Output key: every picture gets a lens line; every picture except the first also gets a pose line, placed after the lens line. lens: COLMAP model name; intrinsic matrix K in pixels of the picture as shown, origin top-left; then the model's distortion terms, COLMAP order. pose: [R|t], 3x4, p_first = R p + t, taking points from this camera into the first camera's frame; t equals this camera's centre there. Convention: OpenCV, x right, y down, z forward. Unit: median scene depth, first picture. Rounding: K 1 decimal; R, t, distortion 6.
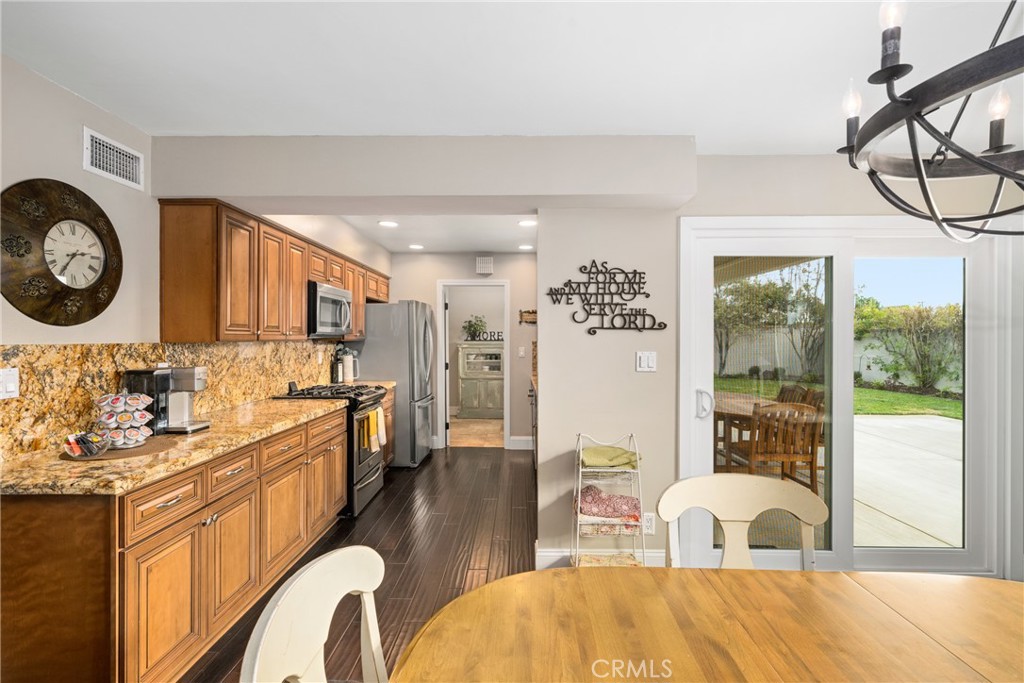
lens RADIAL K [[478.4, 0, 505.8], [0, 478.4, 340.0], [0, 0, 1]] dist [0.000656, 0.000397]
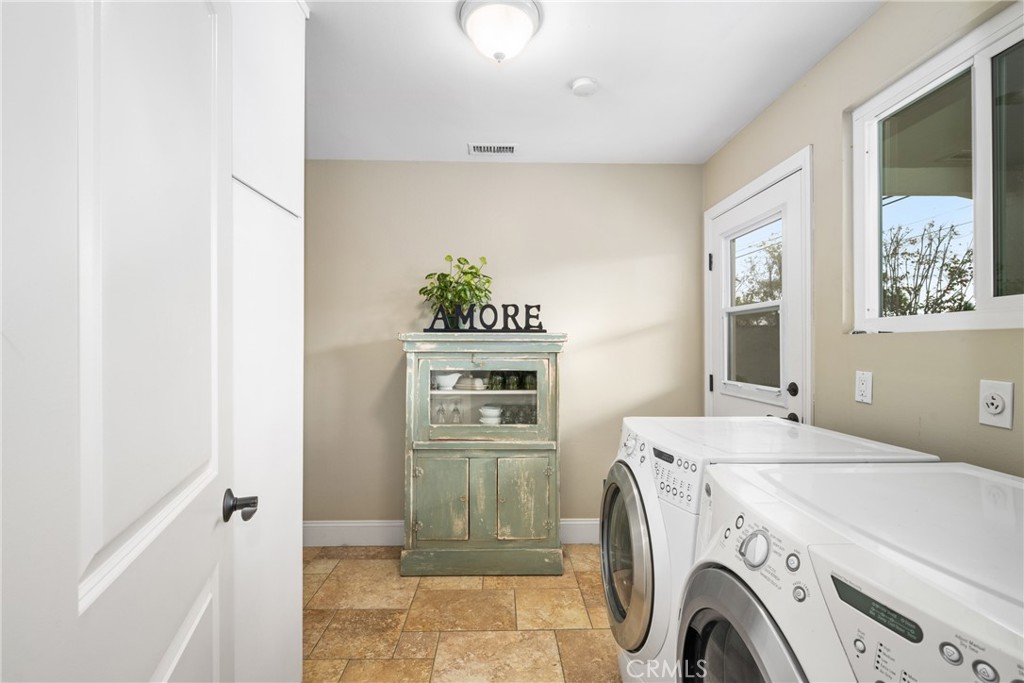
lens RADIAL K [[438.4, 0, 511.1], [0, 438.4, 339.7], [0, 0, 1]] dist [0.014828, 0.000049]
pose [[0.998581, -0.001171, 0.053237, -0.095684], [0.002071, 0.999856, -0.016866, 0.026660], [-0.053210, 0.016953, 0.998439, 1.524060]]
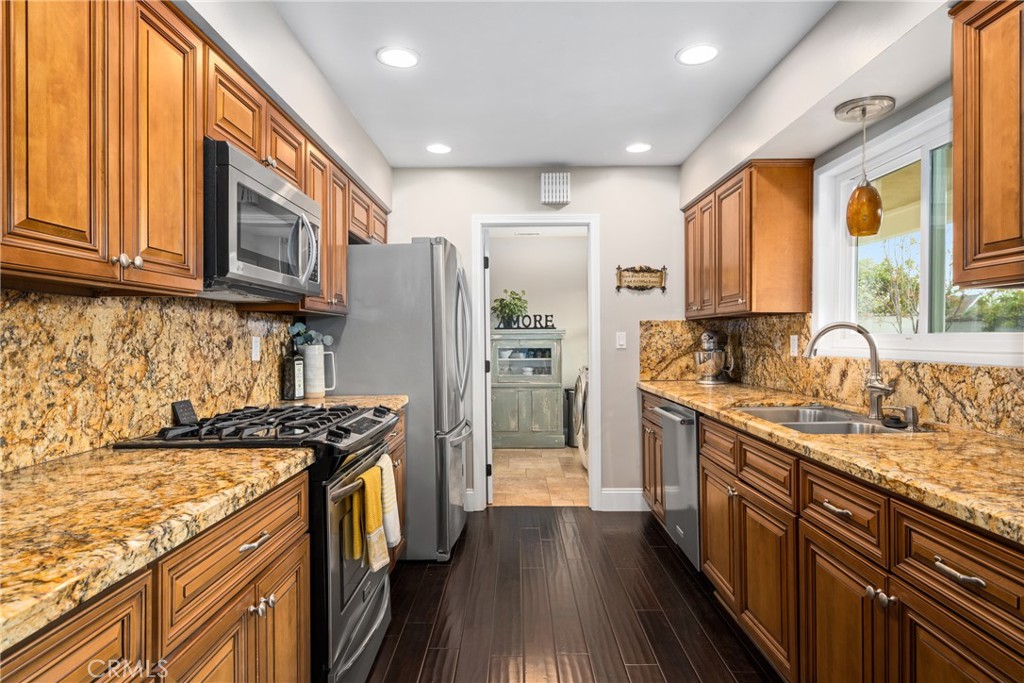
lens RADIAL K [[538.5, 0, 502.4], [0, 538.5, 338.5], [0, 0, 1]] dist [-0.003762, -0.000481]
pose [[0.999919, -0.008365, 0.009556, -0.182561], [0.008418, 0.999949, -0.005541, 0.040602], [-0.009509, 0.005621, 0.999939, 0.574520]]
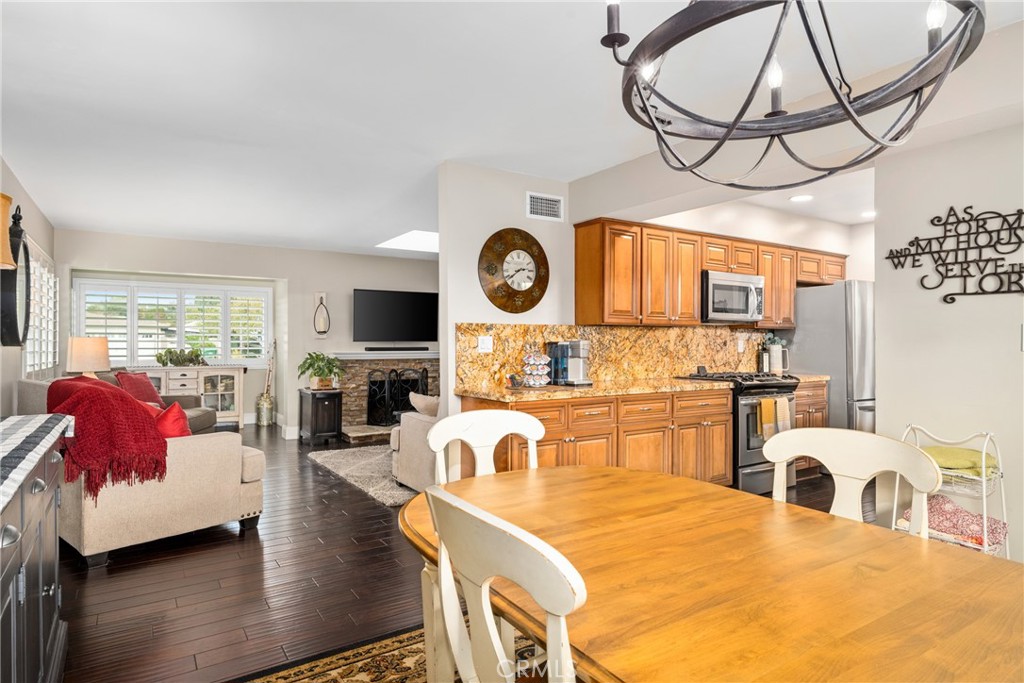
lens RADIAL K [[588.6, 0, 509.4], [0, 588.6, 341.6], [0, 0, 1]] dist [0.000667, 0.001849]
pose [[0.558275, -0.001827, -0.829654, 0.449596], [-0.005121, 0.999971, -0.005648, 0.047025], [0.829640, 0.007402, 0.558249, -0.098882]]
